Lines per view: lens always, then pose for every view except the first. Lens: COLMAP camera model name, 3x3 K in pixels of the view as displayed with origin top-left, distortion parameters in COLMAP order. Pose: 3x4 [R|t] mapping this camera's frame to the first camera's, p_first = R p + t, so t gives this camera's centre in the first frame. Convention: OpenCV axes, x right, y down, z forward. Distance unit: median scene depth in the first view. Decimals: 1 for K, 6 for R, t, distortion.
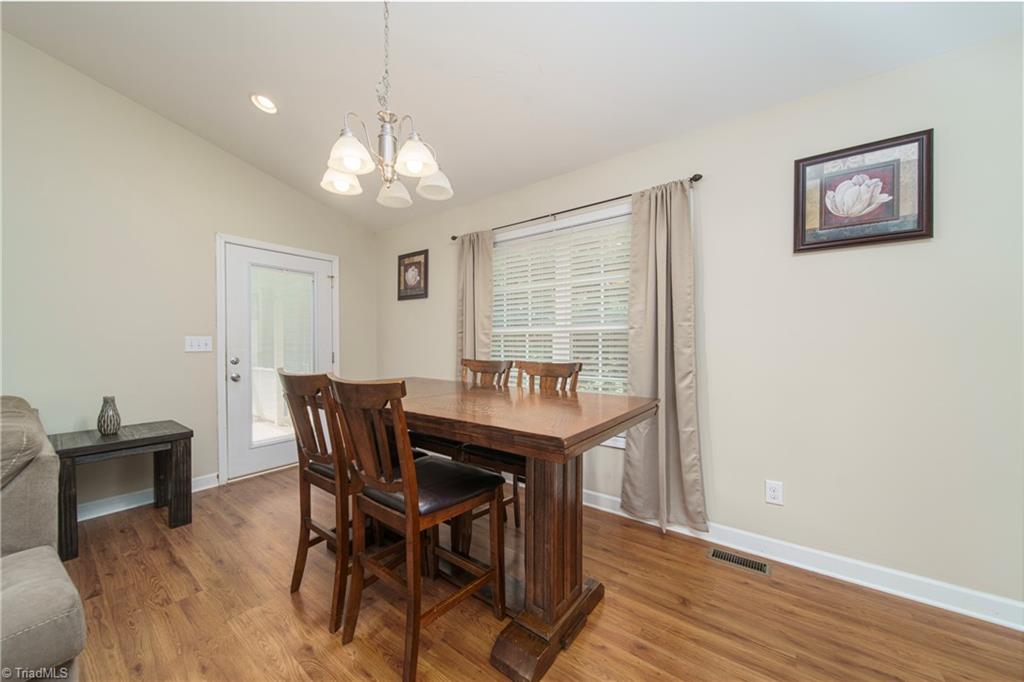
lens RADIAL K [[347.8, 0, 512.5], [0, 347.8, 344.9], [0, 0, 1]] dist [0.000437, 0.000046]
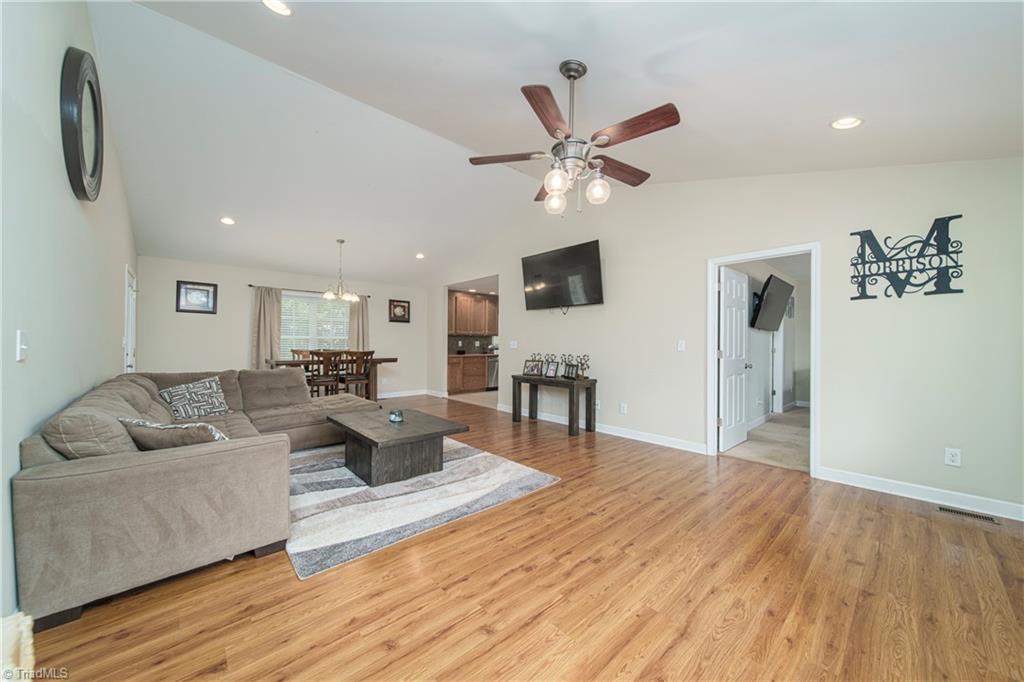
lens RADIAL K [[362.3, 0, 511.7], [0, 362.3, 343.4], [0, 0, 1]] dist [0.000548, 0.000066]
pose [[0.206527, 0.007294, 0.978414, -1.832110], [0.001789, 0.999968, -0.007833, 0.015292], [-0.978439, 0.003368, 0.206507, -0.767324]]
